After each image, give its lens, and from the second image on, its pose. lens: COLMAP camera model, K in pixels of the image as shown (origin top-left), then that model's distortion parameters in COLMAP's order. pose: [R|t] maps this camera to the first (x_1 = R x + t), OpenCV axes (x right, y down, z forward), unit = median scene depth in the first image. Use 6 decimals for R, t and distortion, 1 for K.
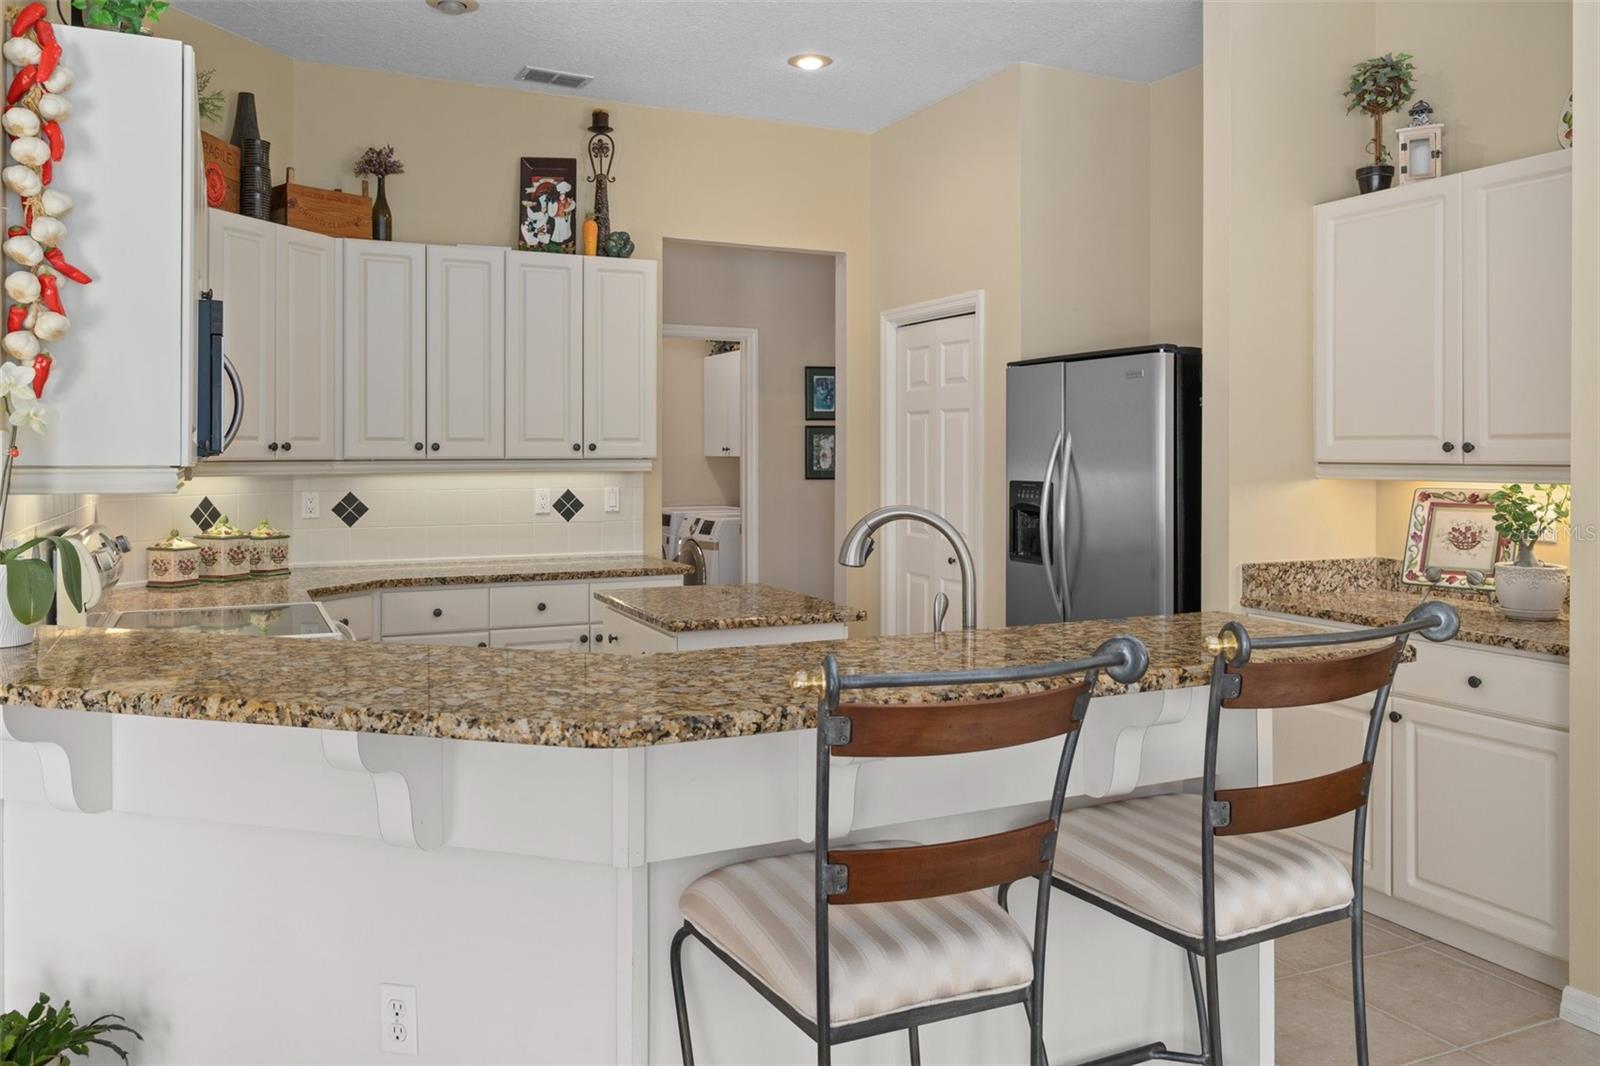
lens RADIAL K [[1253.8, 0, 795.7], [0, 1253.8, 538.8], [0, 0, 1]] dist [0.002137, -0.002526]
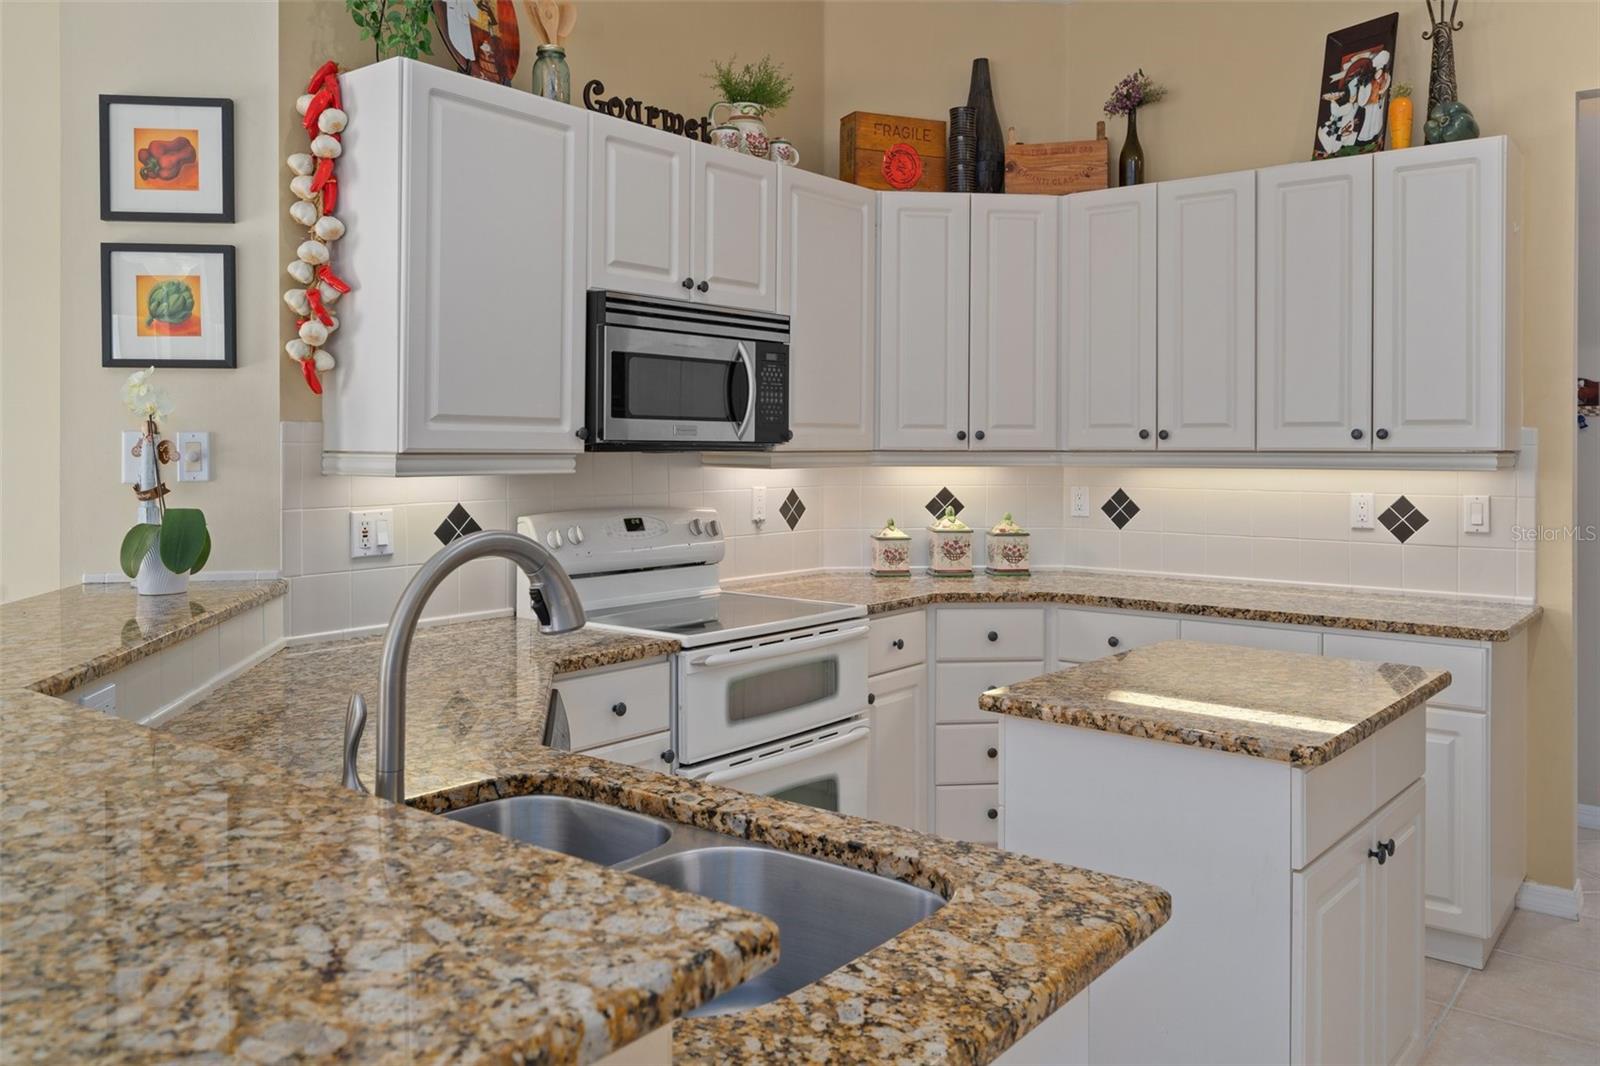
lens RADIAL K [[1253.8, 0, 784.8], [0, 1253.8, 503.8], [0, 0, 1]] dist [0.002137, -0.002526]
pose [[0.414657, 0.045020, -0.908863, 0.319731], [-0.062572, 0.997822, 0.020879, -0.029607], [0.907824, 0.048212, 0.416571, 0.427111]]
